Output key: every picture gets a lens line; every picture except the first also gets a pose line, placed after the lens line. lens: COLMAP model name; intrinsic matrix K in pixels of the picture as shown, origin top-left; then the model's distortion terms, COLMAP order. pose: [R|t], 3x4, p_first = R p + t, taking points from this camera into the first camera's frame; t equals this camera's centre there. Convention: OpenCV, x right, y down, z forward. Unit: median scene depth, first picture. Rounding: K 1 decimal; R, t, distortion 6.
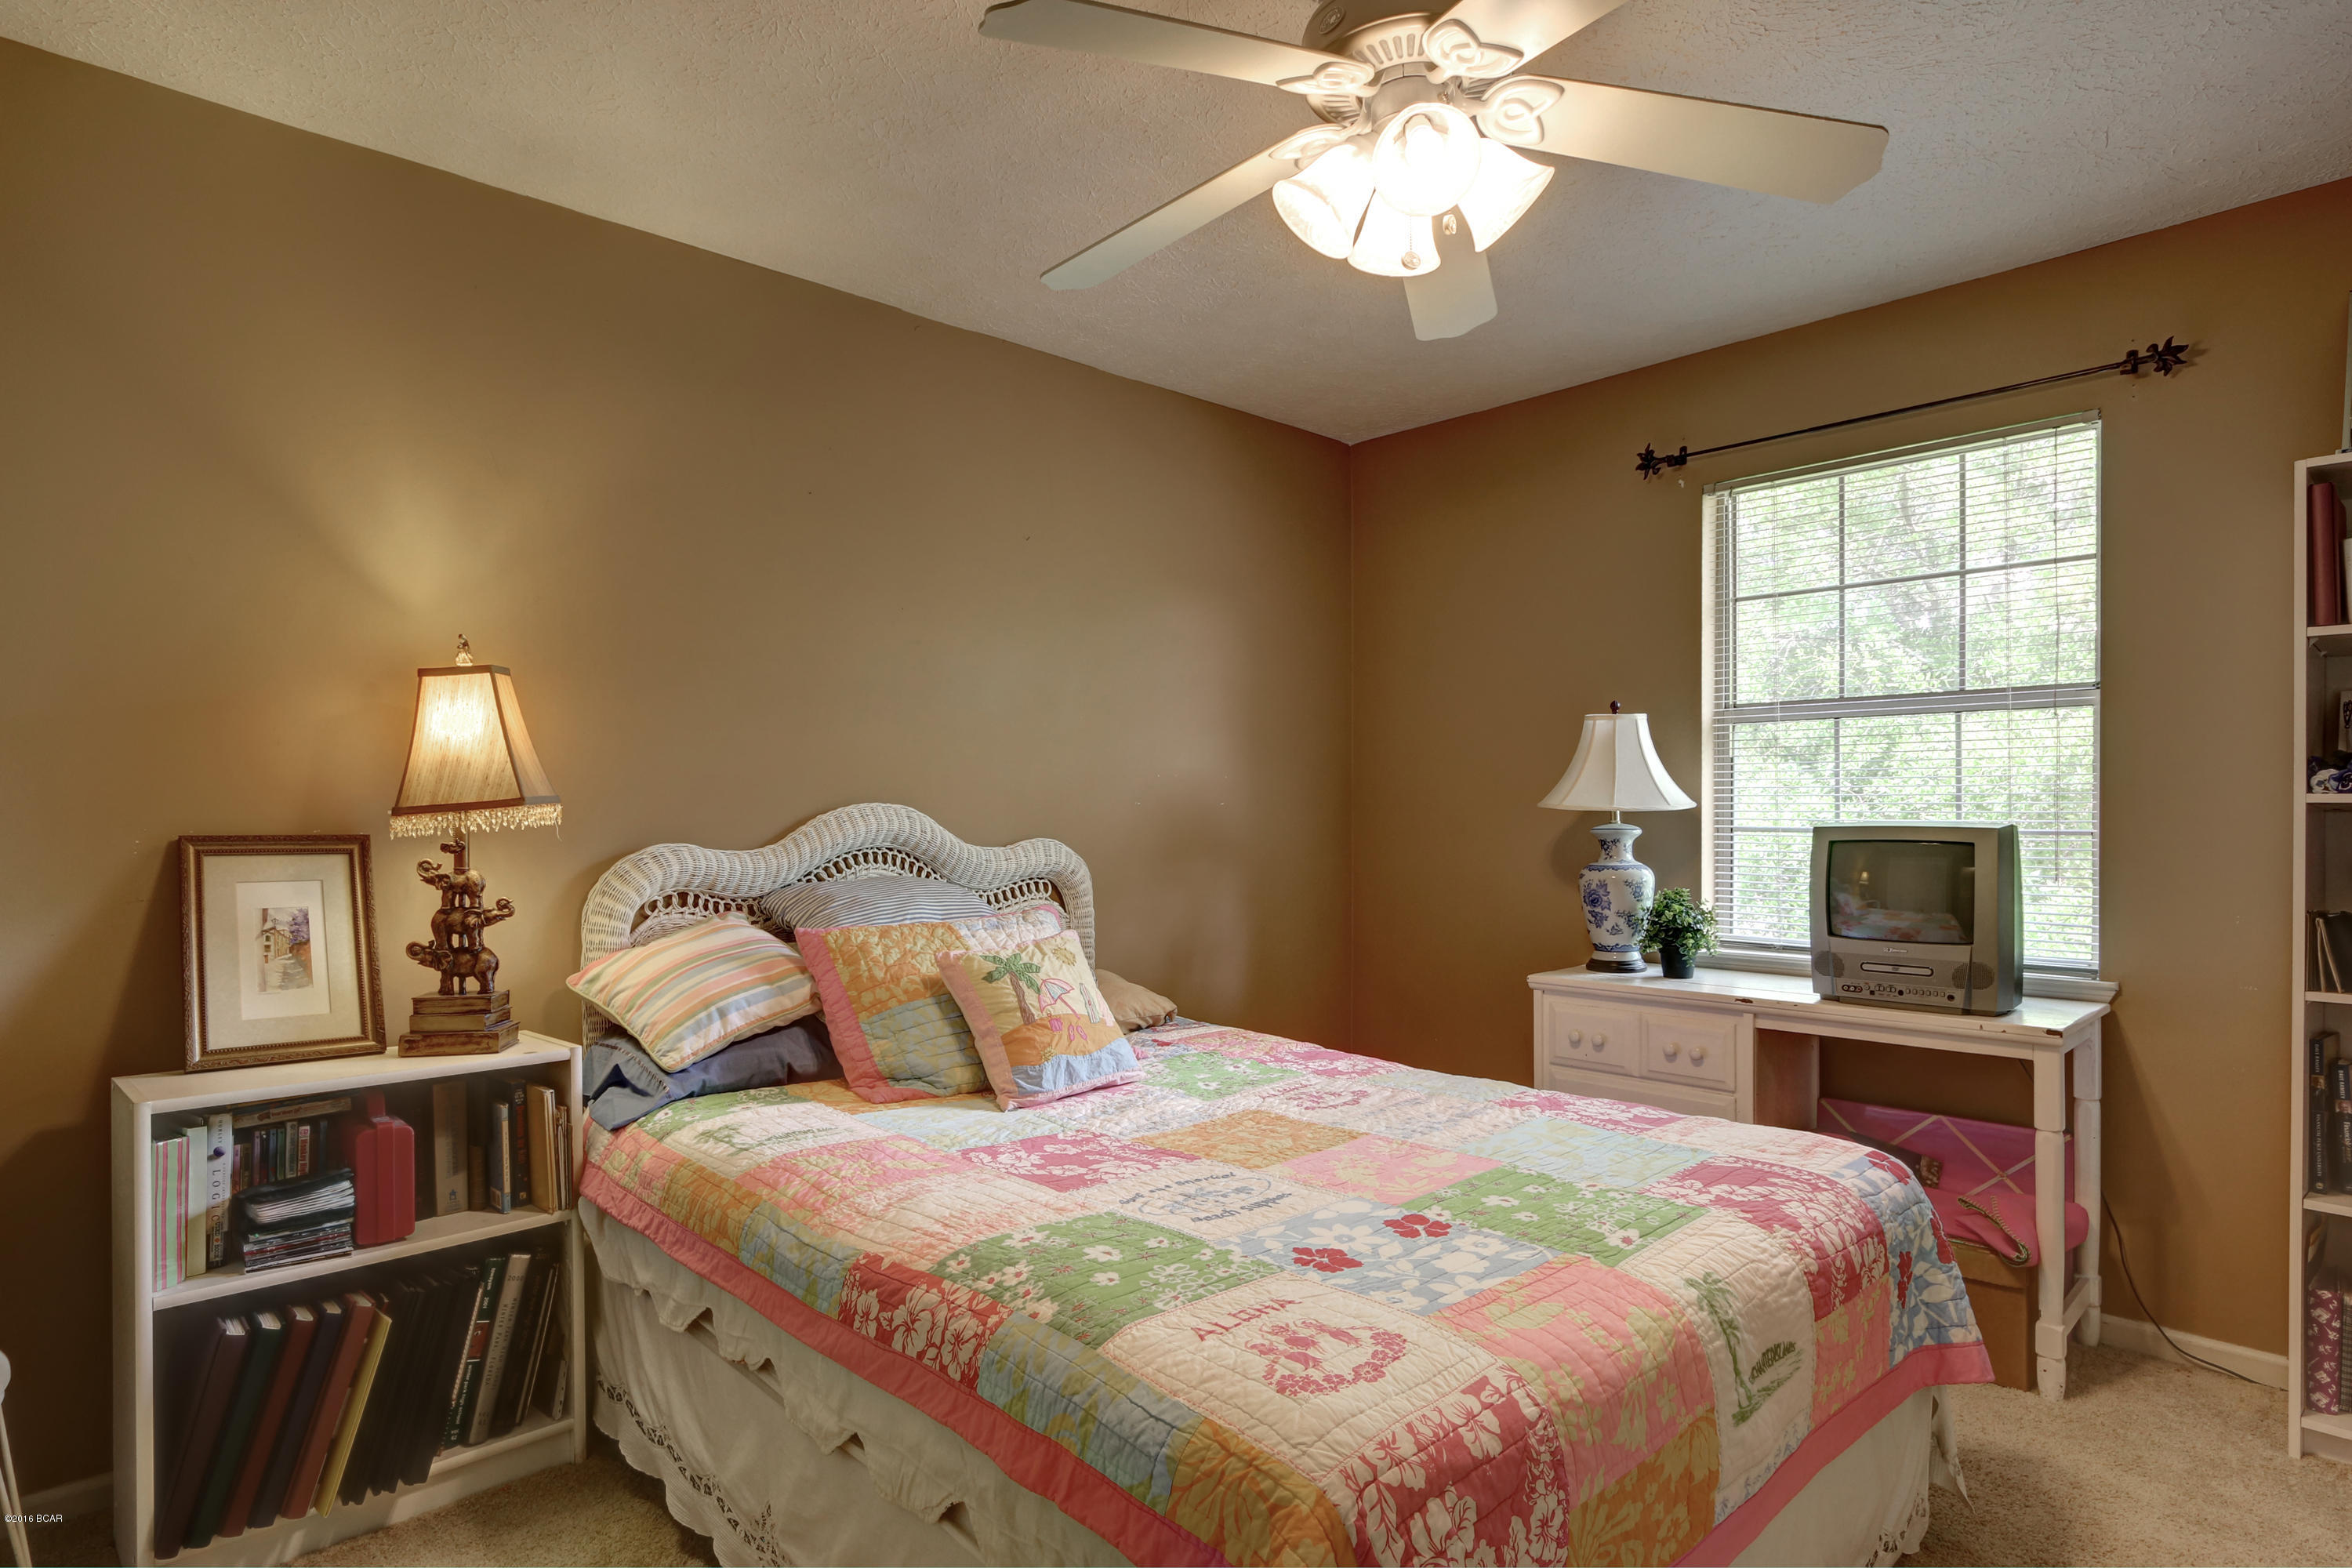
lens RADIAL K [[1287.7, 0, 1176.0], [0, 1287.7, 823.6], [0, 0, 1]] dist [0.000165, 0.000008]
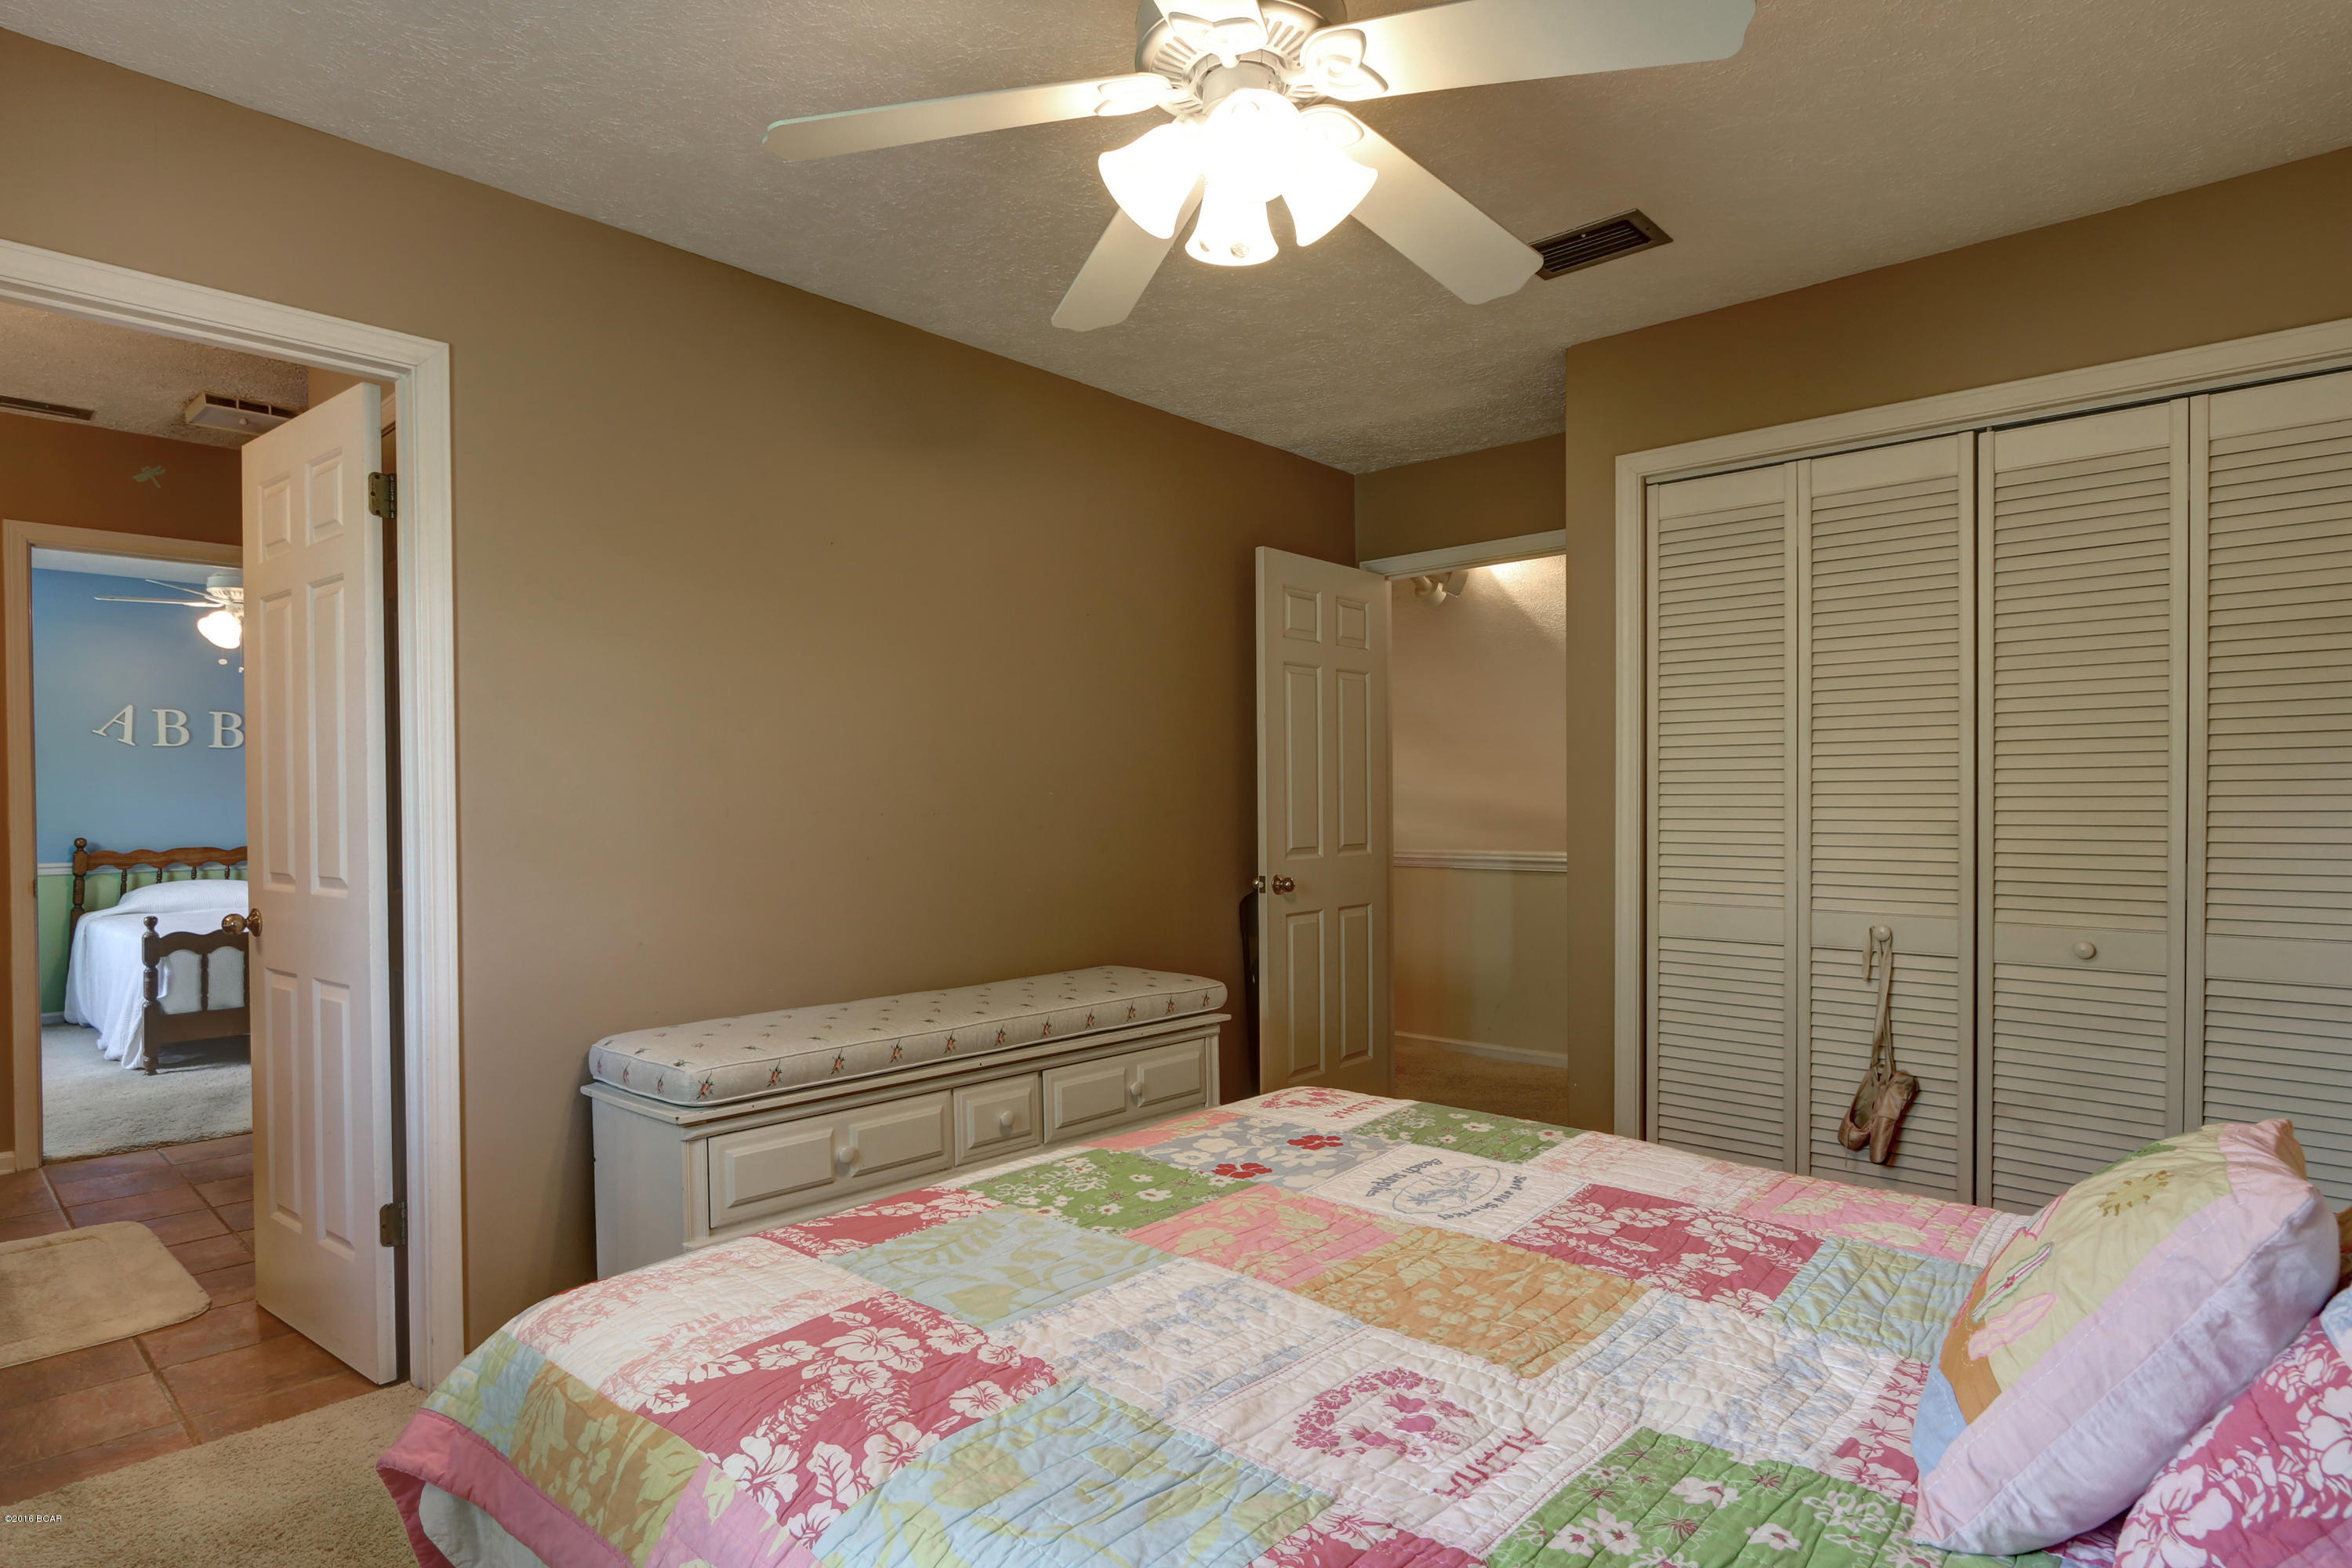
lens RADIAL K [[1287.7, 0, 1176.0], [0, 1287.7, 823.6], [0, 0, 1]] dist [0.000165, 0.000008]
pose [[-0.996898, 0.006307, -0.078445, 0.324814], [0.004792, 0.999799, 0.019477, -0.011518], [0.078552, 0.019041, -0.996728, 2.067917]]
